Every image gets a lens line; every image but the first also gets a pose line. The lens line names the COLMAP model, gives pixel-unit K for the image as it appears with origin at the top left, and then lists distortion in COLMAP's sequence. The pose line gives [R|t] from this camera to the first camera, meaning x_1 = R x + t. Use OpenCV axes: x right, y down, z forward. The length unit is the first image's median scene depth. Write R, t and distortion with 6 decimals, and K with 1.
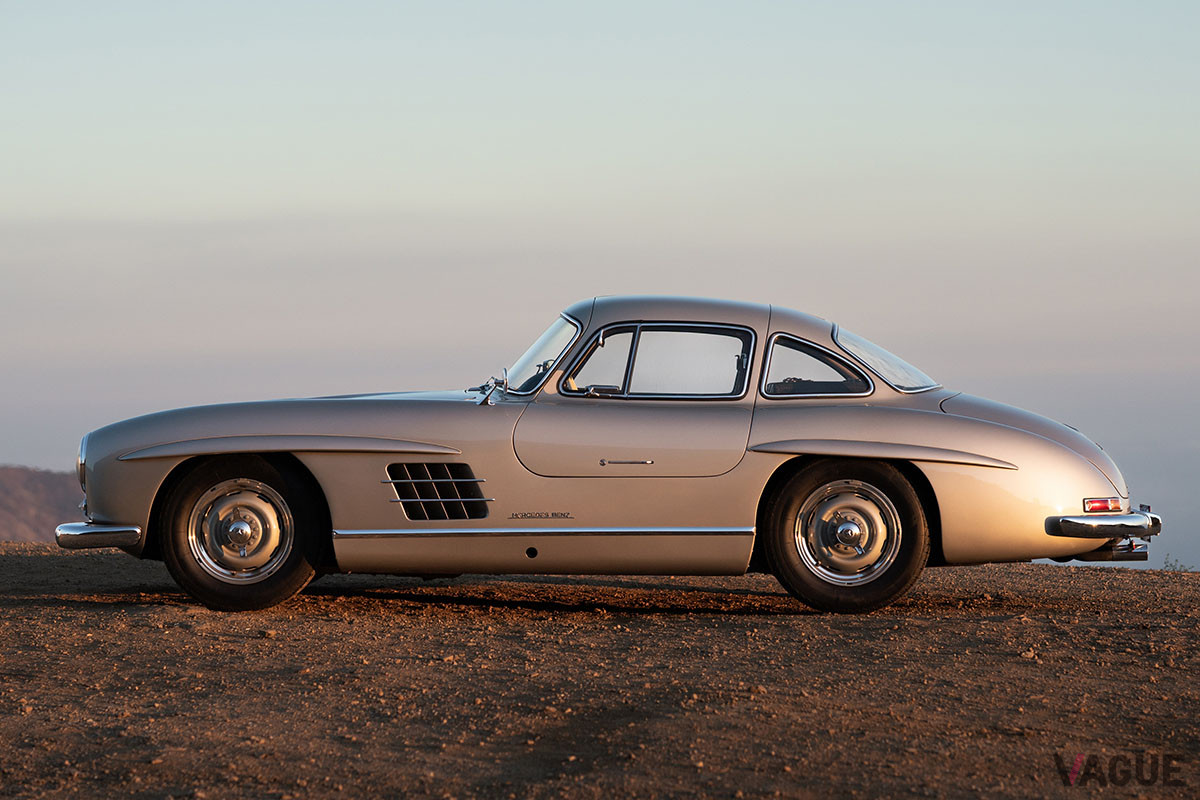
lens RADIAL K [[2993.3, 0, 589.4], [0, 2993.3, 279.0], [0, 0, 1]] dist [0.043980, 0.000000]
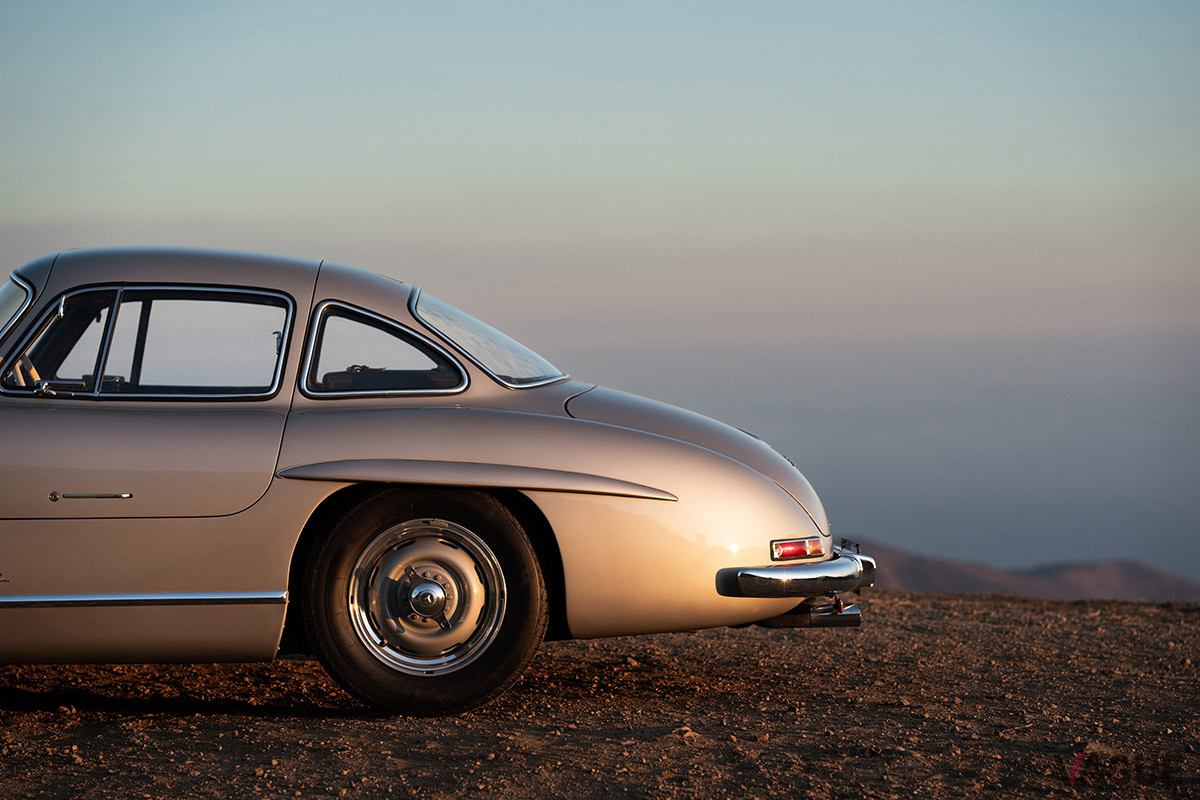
lens RADIAL K [[2993.3, 0, 589.7], [0, 2993.3, 394.8], [0, 0, 1]] dist [0.043980, 0.000000]
pose [[0.993055, -0.004977, 0.117549, 0.043105], [-0.000476, 0.998927, 0.046319, 0.008049], [-0.117654, -0.046053, 0.991986, 0.326424]]
